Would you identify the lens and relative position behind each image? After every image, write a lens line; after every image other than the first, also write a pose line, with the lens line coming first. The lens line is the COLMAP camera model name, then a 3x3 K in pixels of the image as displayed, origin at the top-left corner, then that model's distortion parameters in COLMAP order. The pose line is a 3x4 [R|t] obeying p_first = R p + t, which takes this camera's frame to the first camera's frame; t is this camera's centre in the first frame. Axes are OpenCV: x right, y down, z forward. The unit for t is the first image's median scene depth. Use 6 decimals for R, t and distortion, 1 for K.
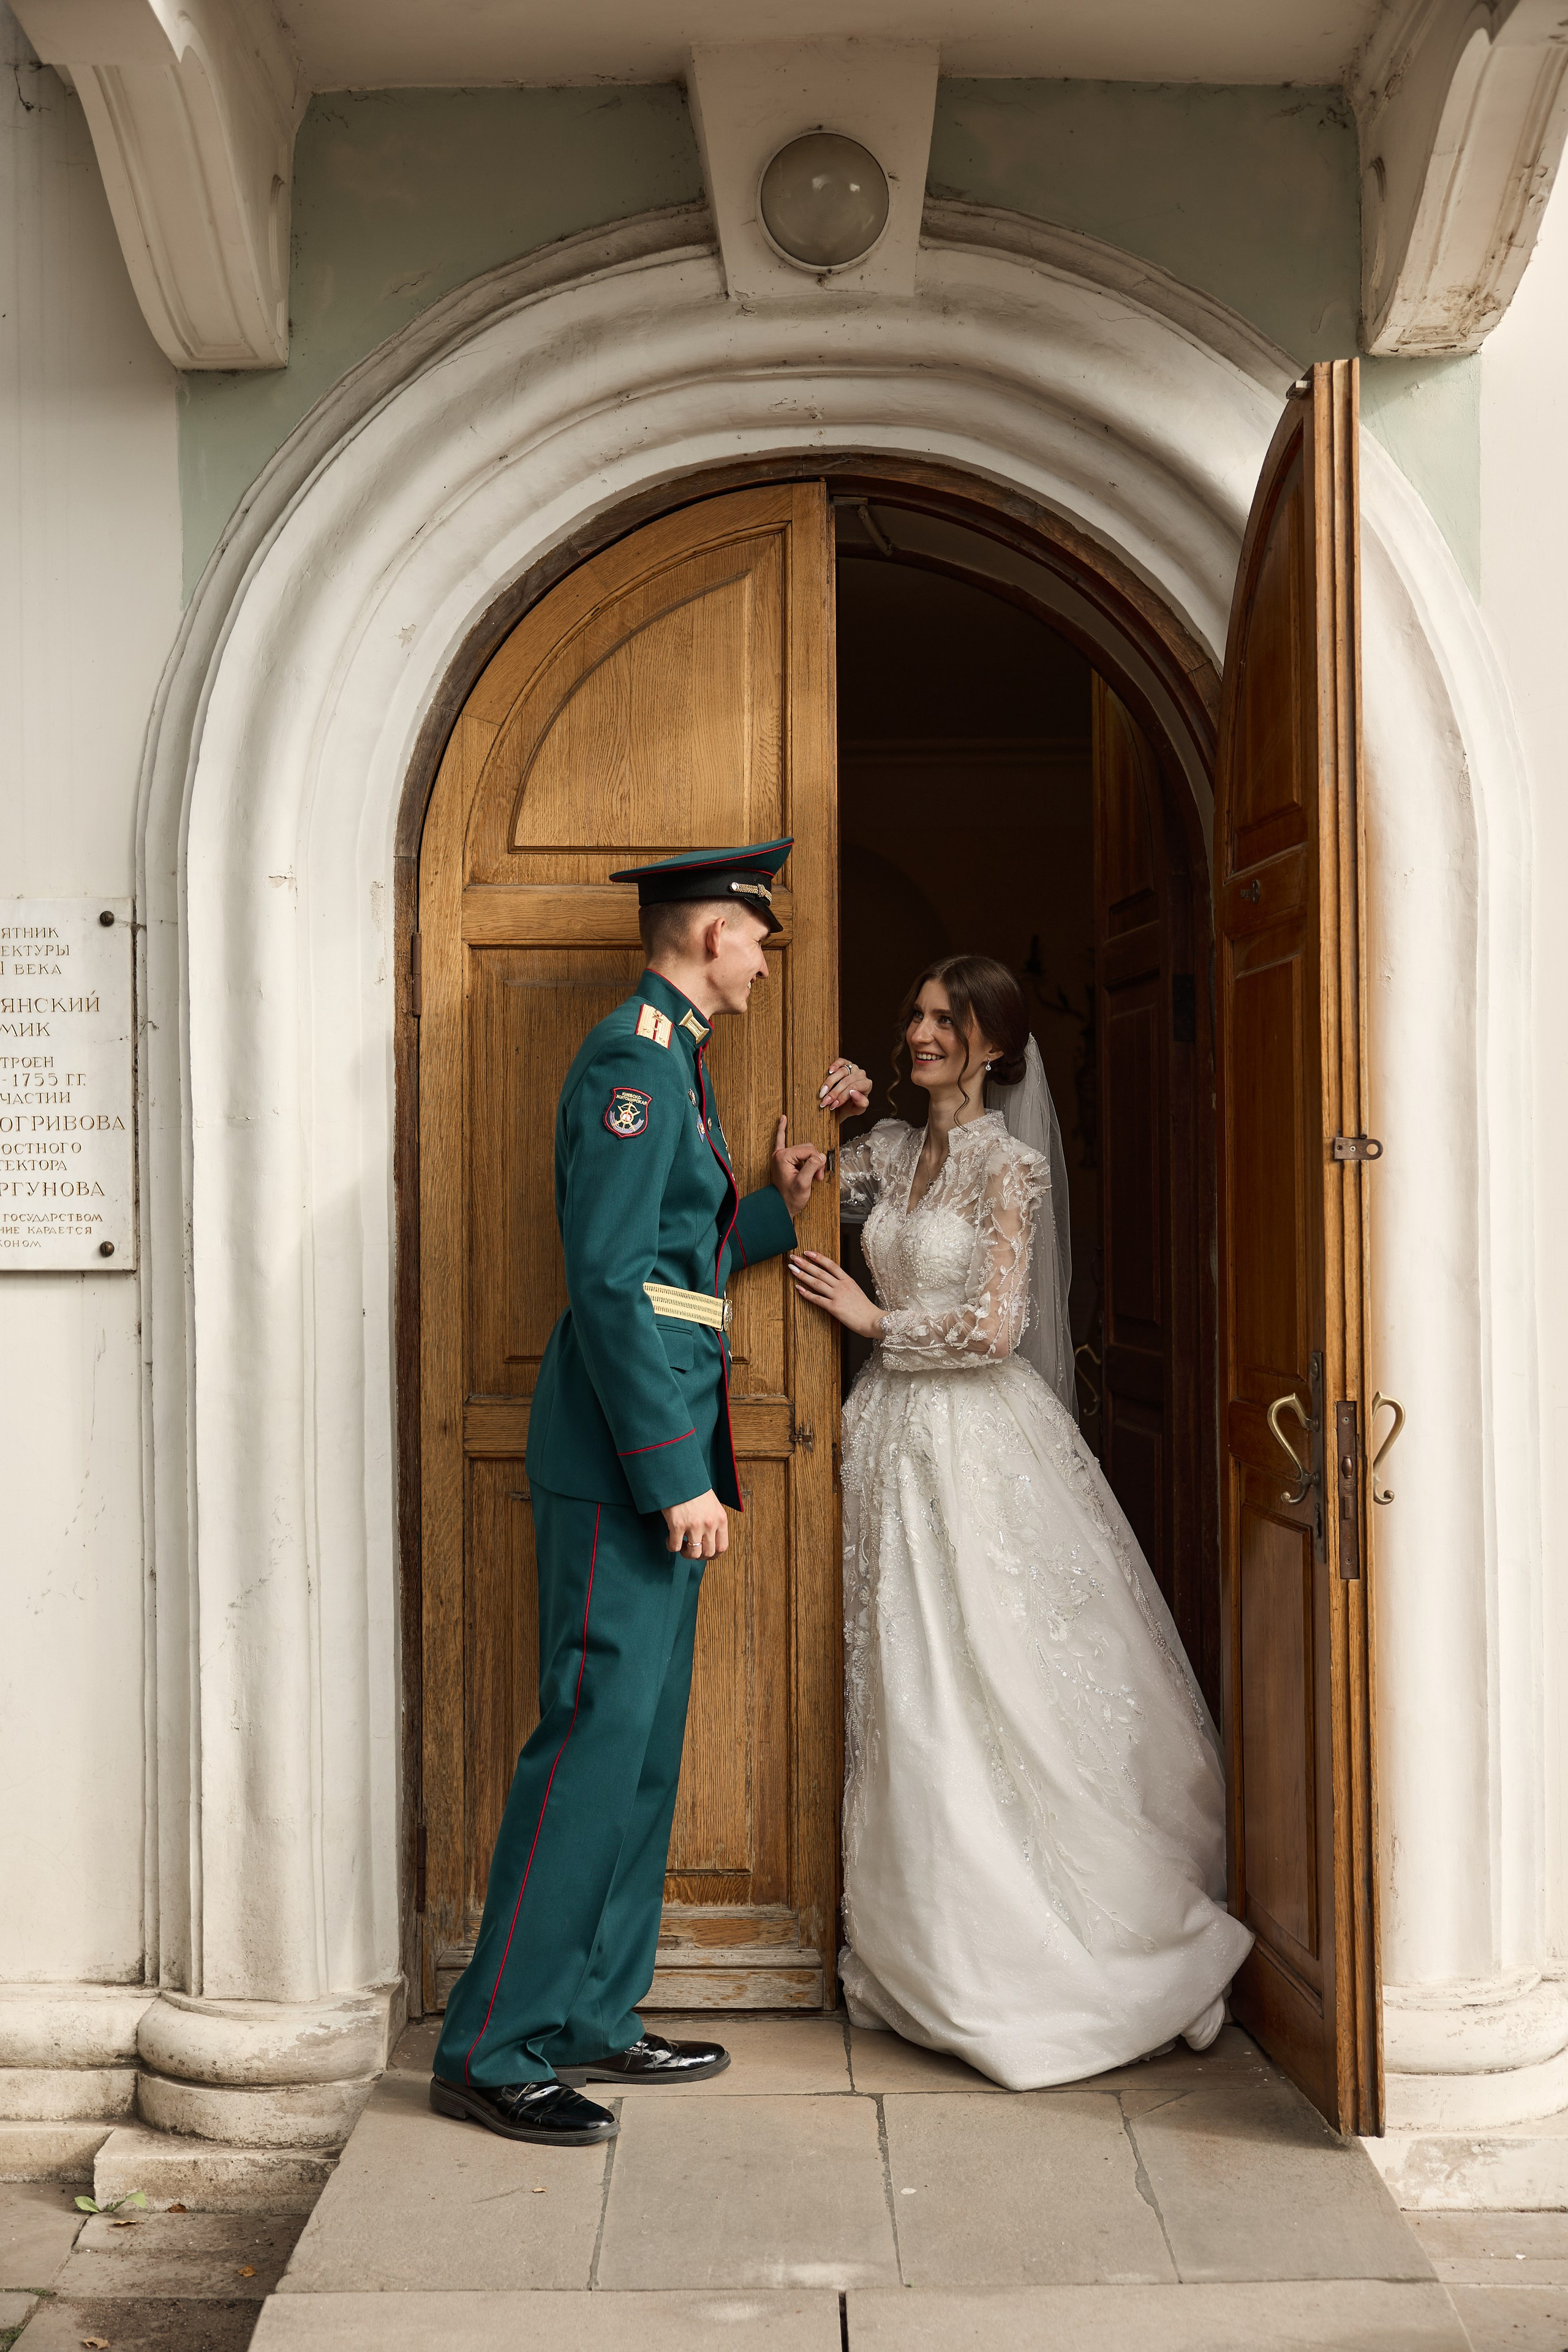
lens RADIAL K [[3083.2, 0, 783.8], [0, 3083.2, 1176.7], [0, 0, 1]] dist [0.010358, 0.000000]
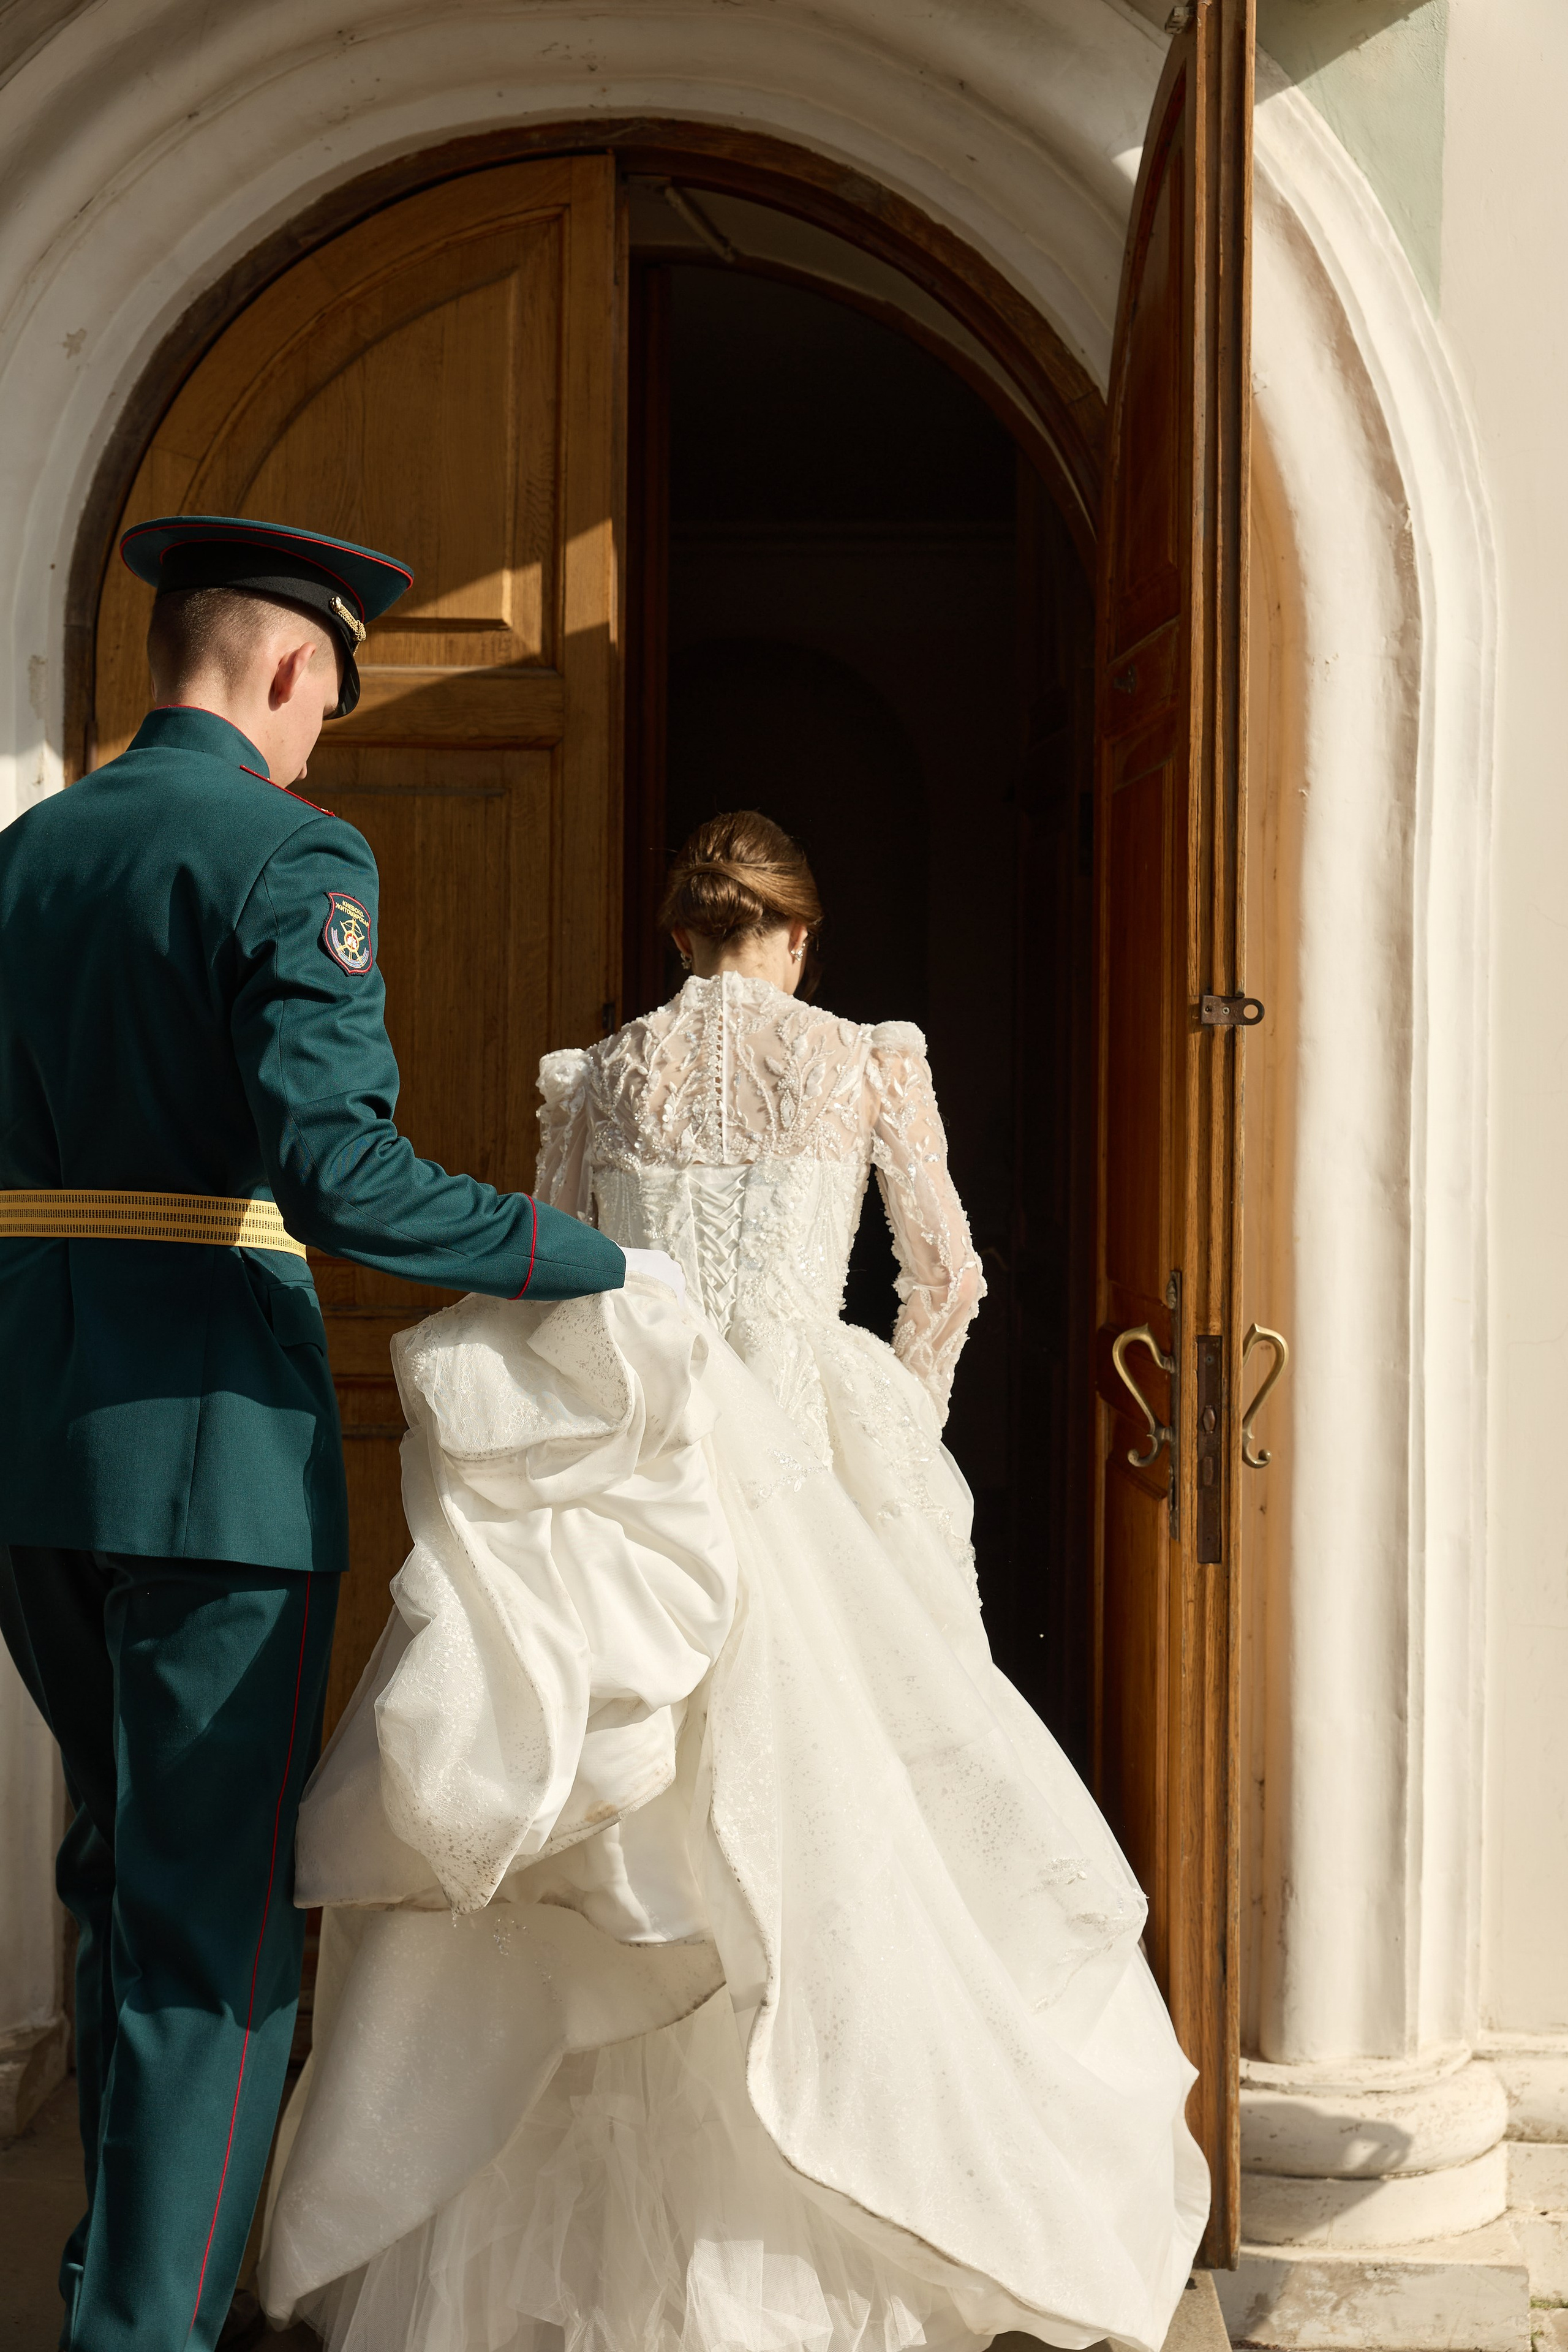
lens RADIAL K [[3371.8, 0, 784.1], [0, 3371.8, 1174.7], [0, 0, 1]] dist [0.010676, 0.000000]
pose [[0.999524, 0.016957, -0.025787, 0.085639], [-0.015897, 0.999041, 0.040791, -0.000695], [0.026454, -0.040362, 0.998835, 0.131801]]
